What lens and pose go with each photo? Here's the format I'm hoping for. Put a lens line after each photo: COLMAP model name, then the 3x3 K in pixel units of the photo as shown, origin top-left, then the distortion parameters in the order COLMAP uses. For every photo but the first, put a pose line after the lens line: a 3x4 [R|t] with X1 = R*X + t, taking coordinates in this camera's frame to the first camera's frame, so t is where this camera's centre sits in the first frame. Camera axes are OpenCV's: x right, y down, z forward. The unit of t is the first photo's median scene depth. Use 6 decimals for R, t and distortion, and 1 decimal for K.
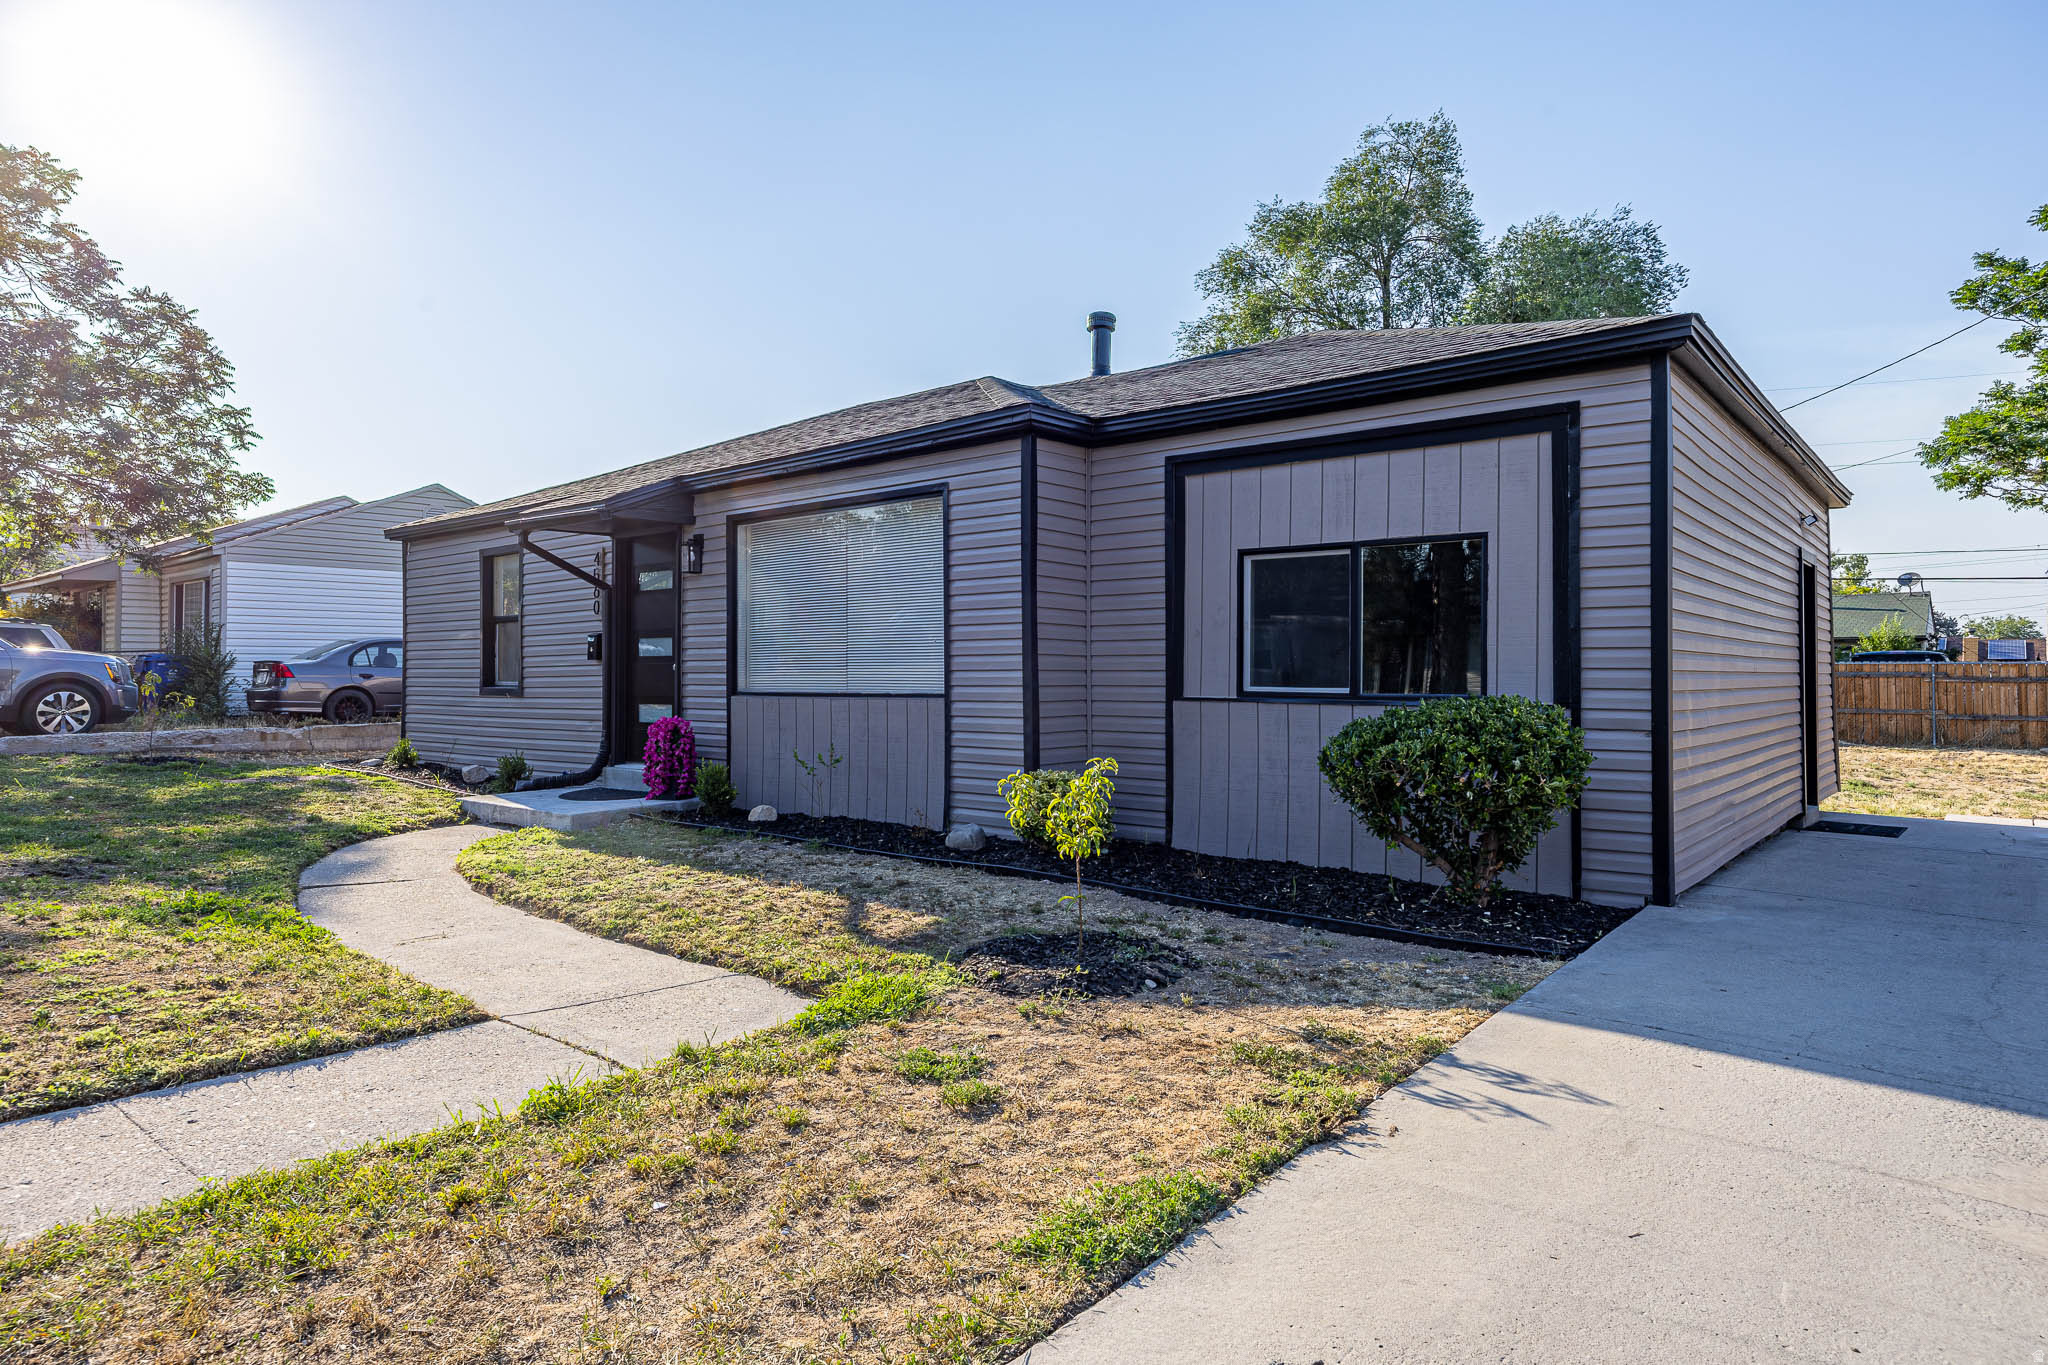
lens RADIAL K [[1162.6, 0, 1024.0], [0, 1162.6, 682.5], [0, 0, 1]] dist [0.000843, 0.000034]
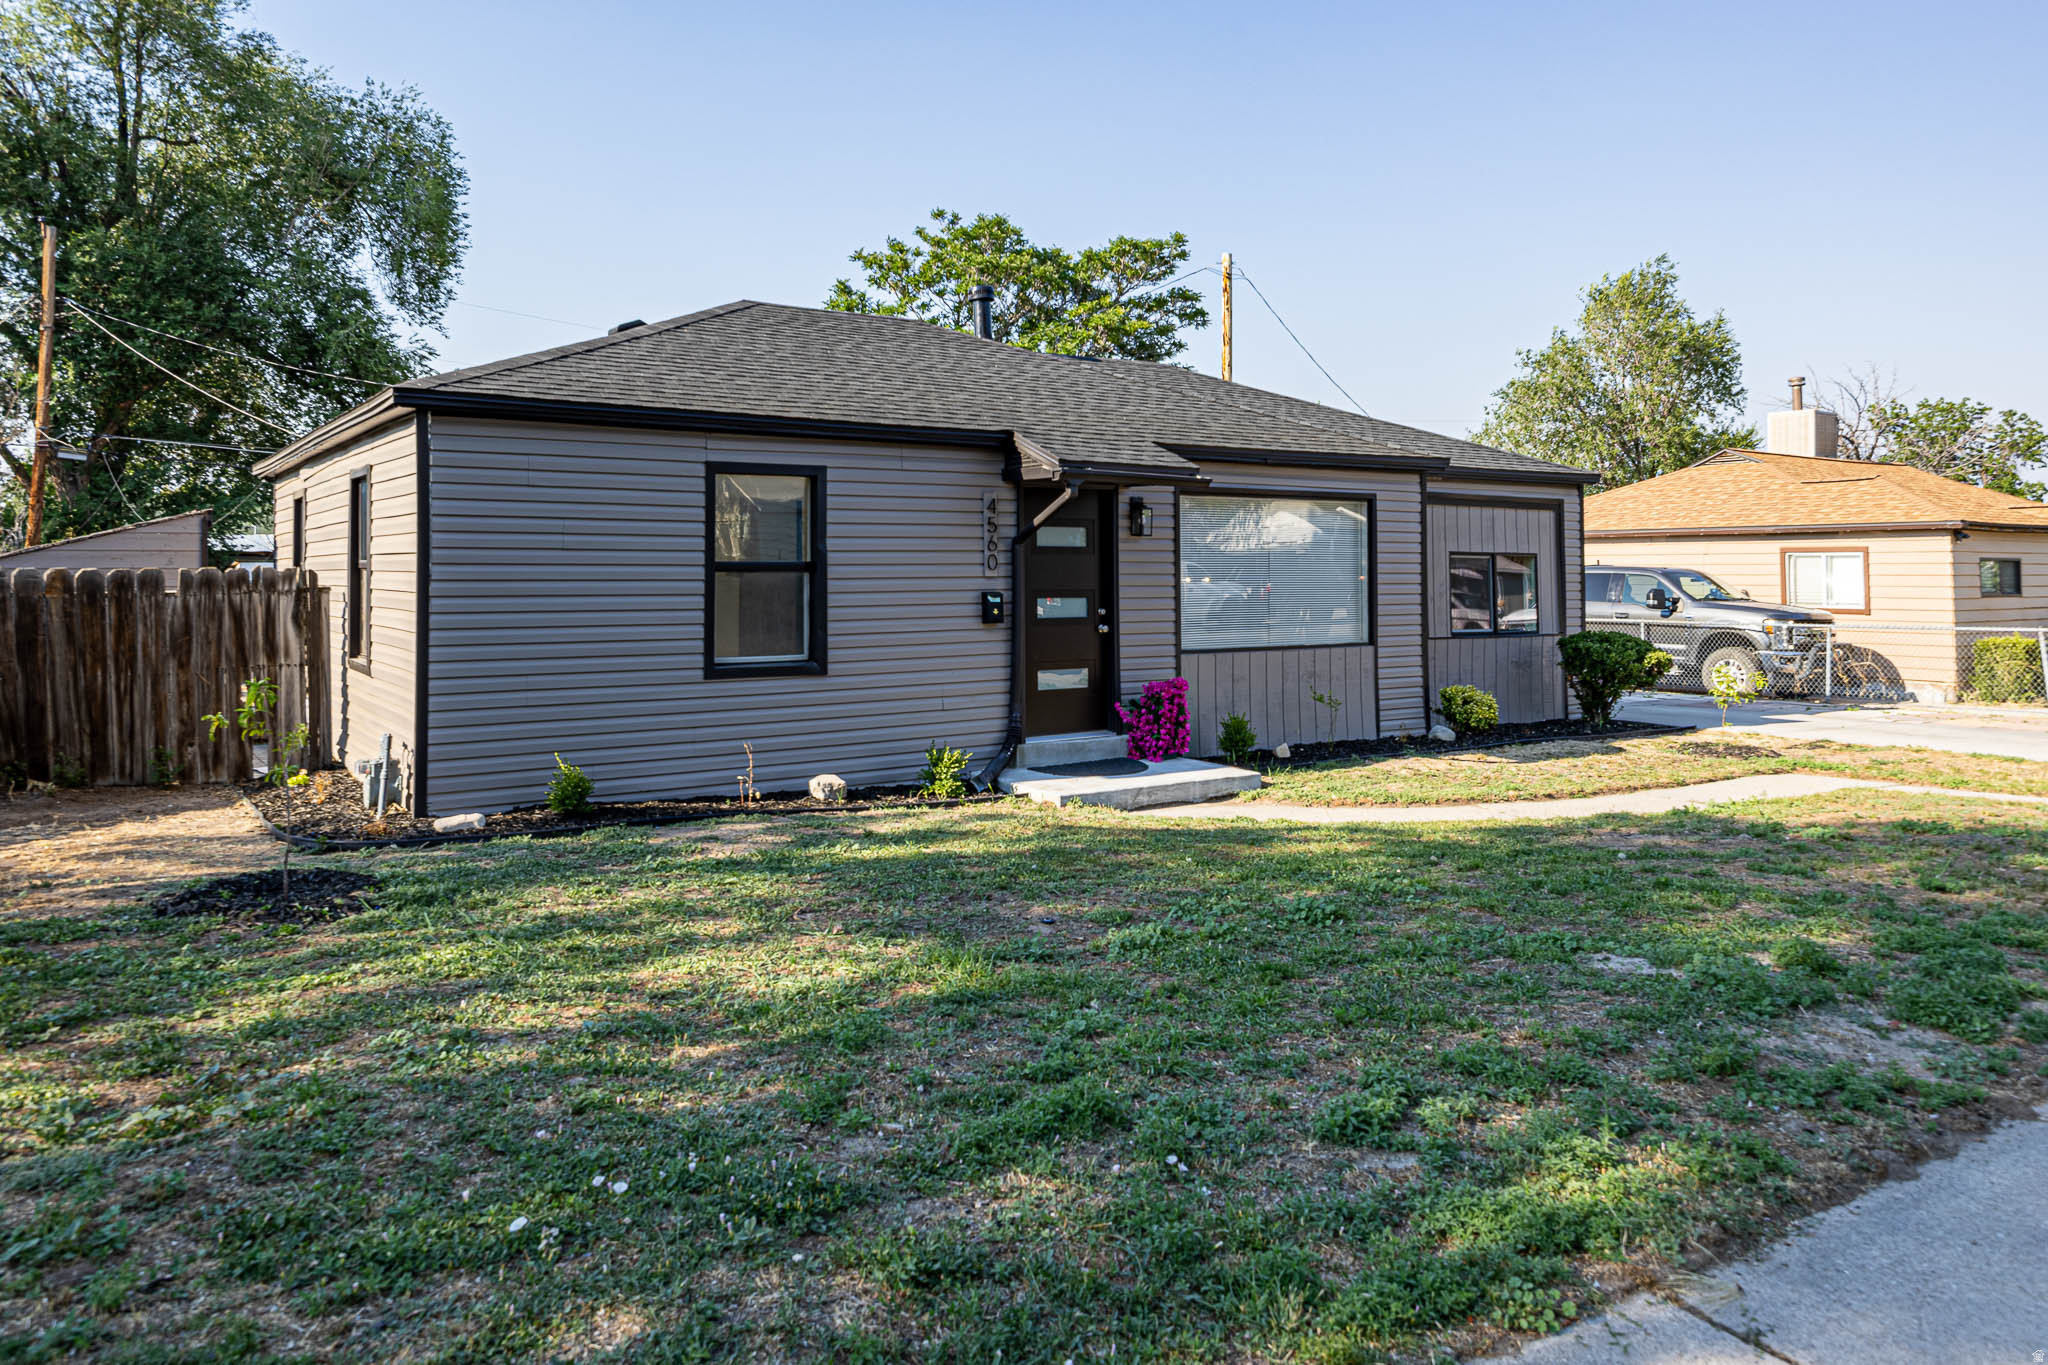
lens RADIAL K [[1418.7, 0, 1025.4], [0, 1418.7, 524.2], [0, 0, 1]] dist [0.000430, 0.000863]
pose [[0.276207, 0.030734, 0.960607, -1.413423], [0.003166, 0.999454, -0.032888, -0.060076], [-0.961093, 0.012125, 0.275959, 0.709613]]
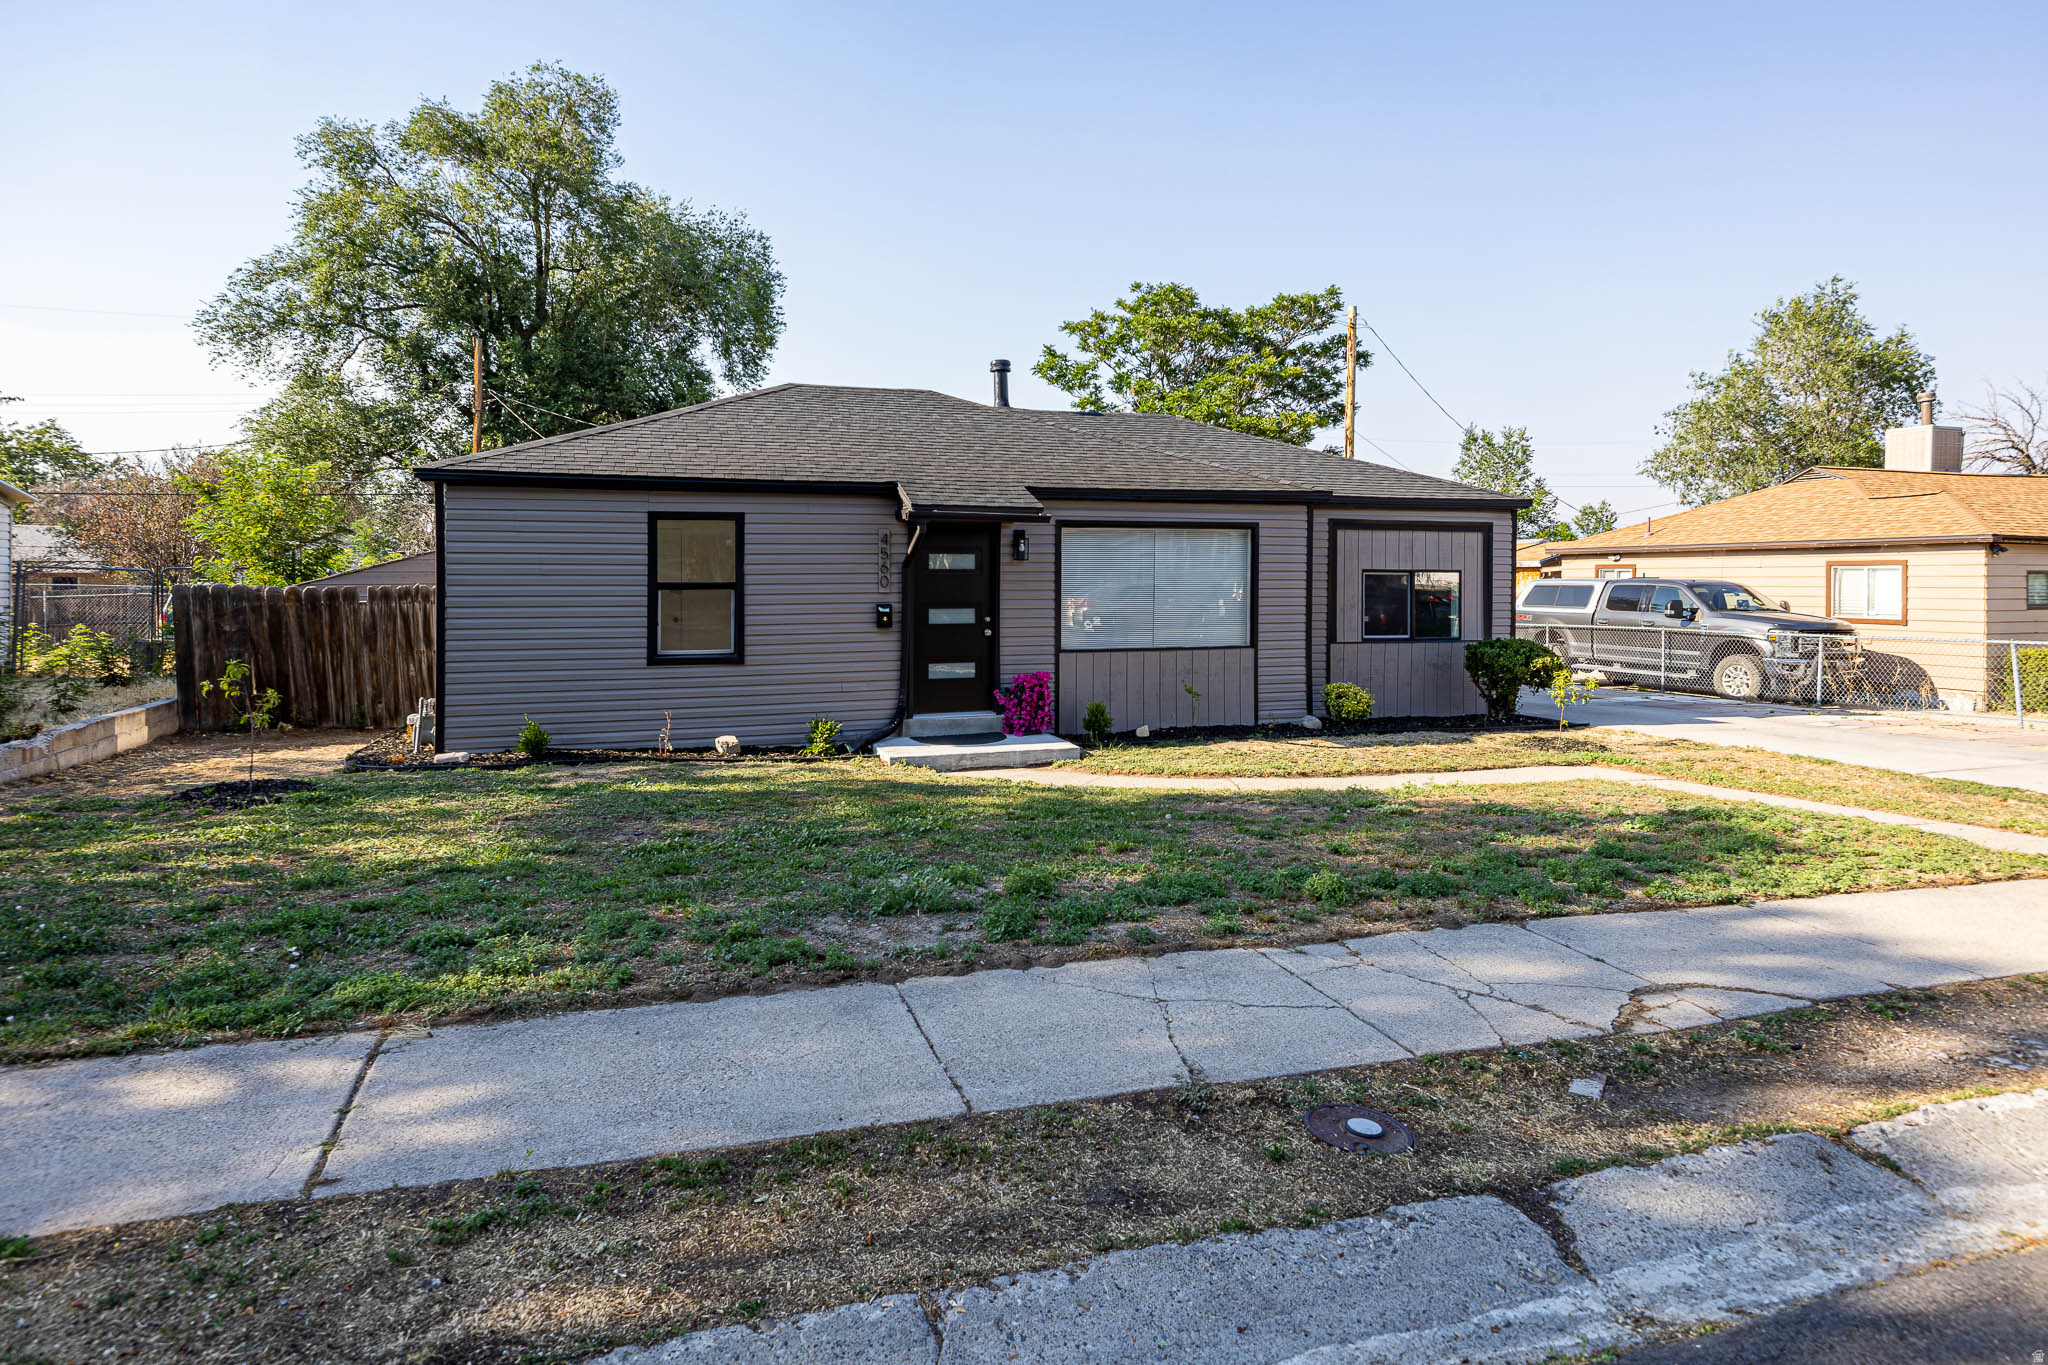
lens RADIAL K [[1201.0, 0, 1023.5], [0, 1201.0, 587.6], [0, 0, 1]] dist [0.003235, 0.000120]
pose [[0.523289, -0.008451, 0.852113, -1.341801], [0.004436, 0.999964, 0.007193, -0.068876], [-0.852143, 0.000016, 0.523308, 0.278505]]
